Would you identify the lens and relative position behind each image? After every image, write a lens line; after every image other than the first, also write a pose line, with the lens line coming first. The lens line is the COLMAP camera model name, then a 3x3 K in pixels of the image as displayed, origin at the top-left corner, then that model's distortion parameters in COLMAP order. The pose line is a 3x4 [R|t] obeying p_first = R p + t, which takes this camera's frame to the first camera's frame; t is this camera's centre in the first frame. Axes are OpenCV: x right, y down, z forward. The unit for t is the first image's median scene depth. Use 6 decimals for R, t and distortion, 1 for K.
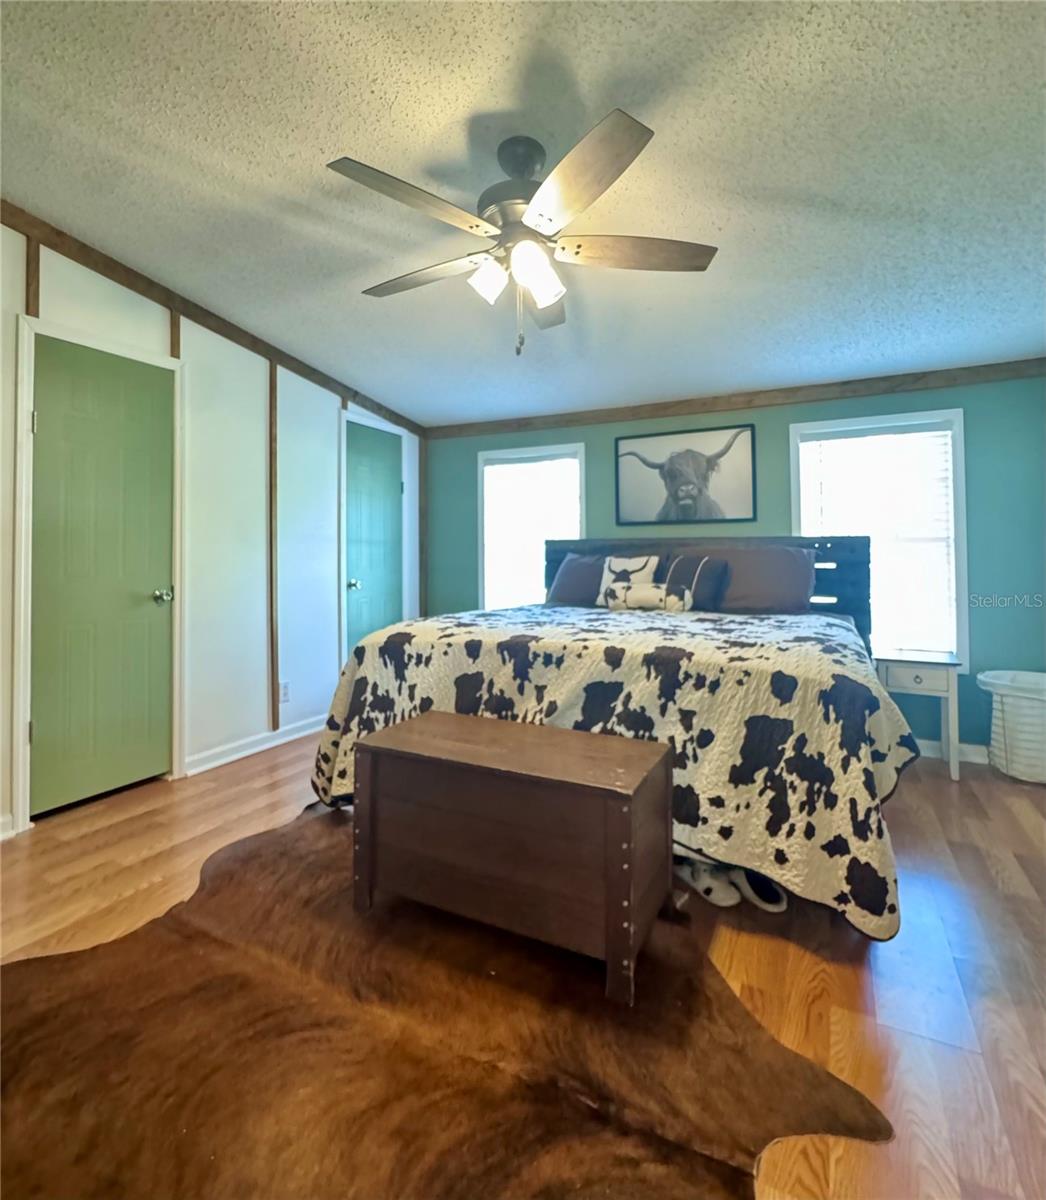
lens RADIAL K [[619.8, 0, 519.6], [0, 619.8, 540.7], [0, 0, 1]] dist [-0.001226, -0.002265]
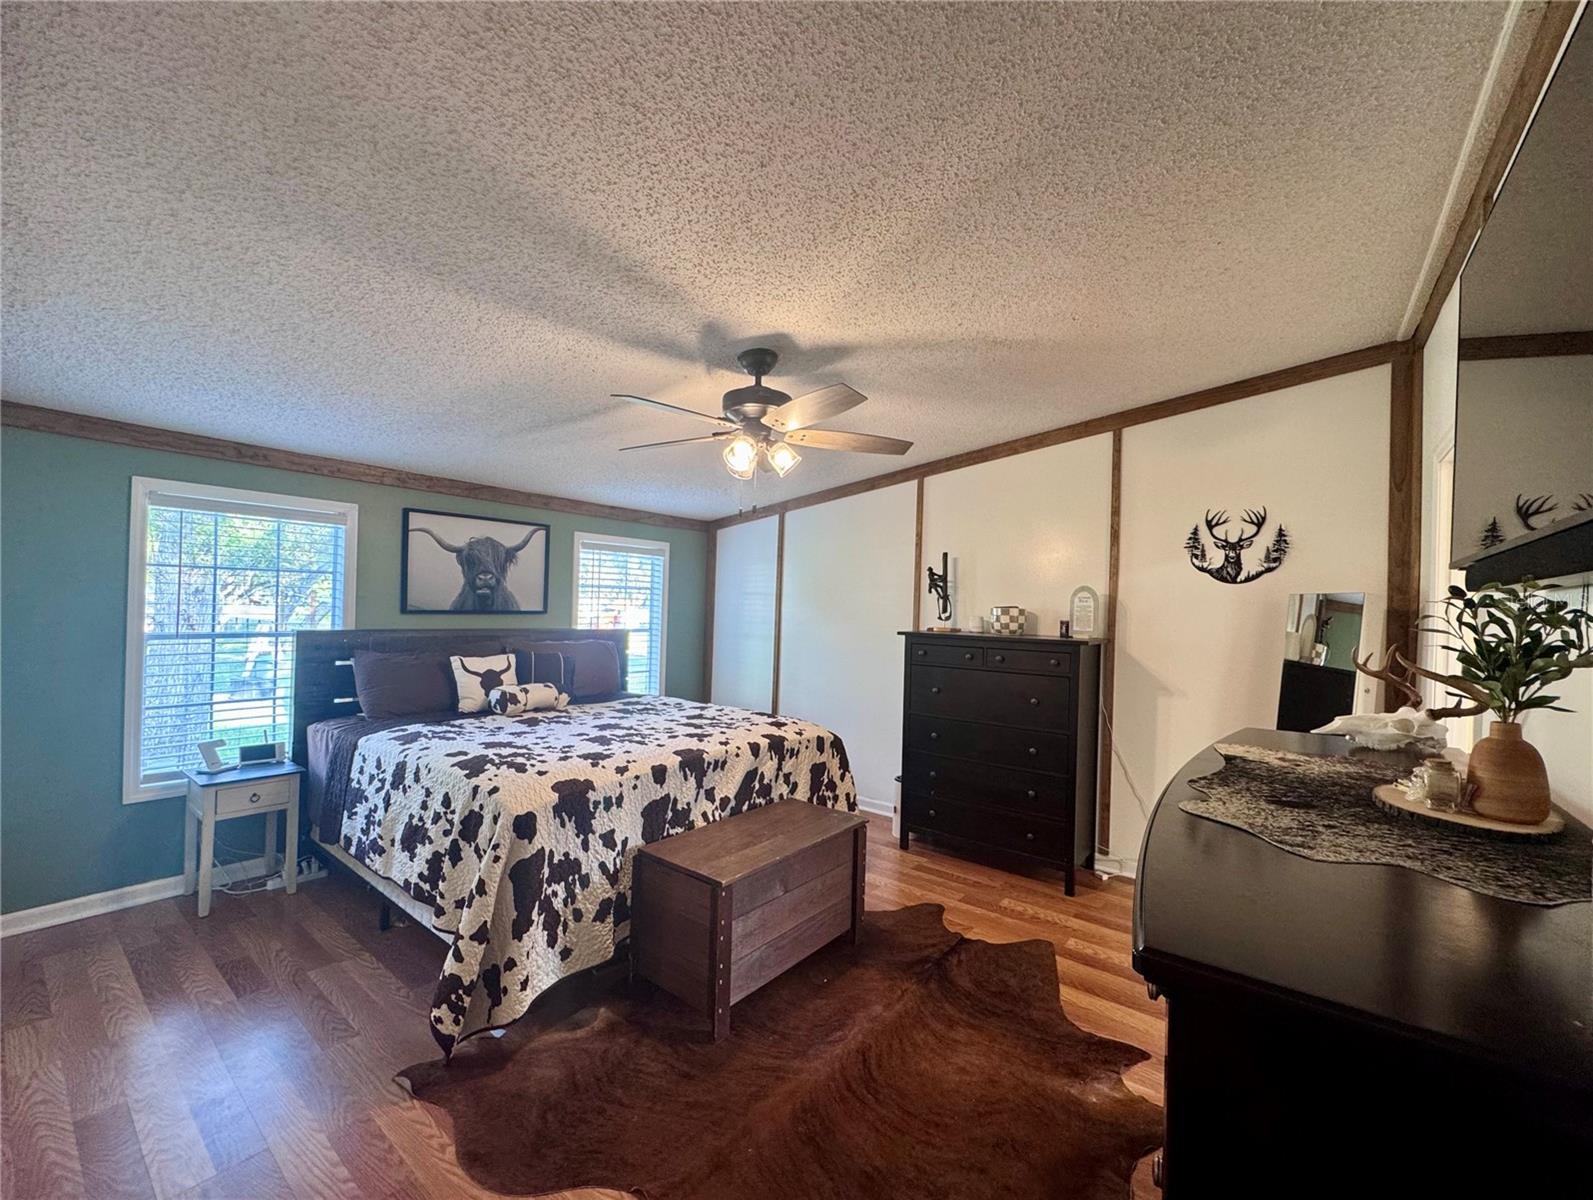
lens RADIAL K [[644.5, 0, 796.5], [0, 644.5, 600.0], [0, 0, 1]] dist [0.000312, 0.000015]
pose [[0.194633, 0.018592, 0.980700, -1.016086], [-0.054901, 0.998459, -0.008033, -0.111997], [-0.979339, -0.052278, 0.195354, 0.539692]]
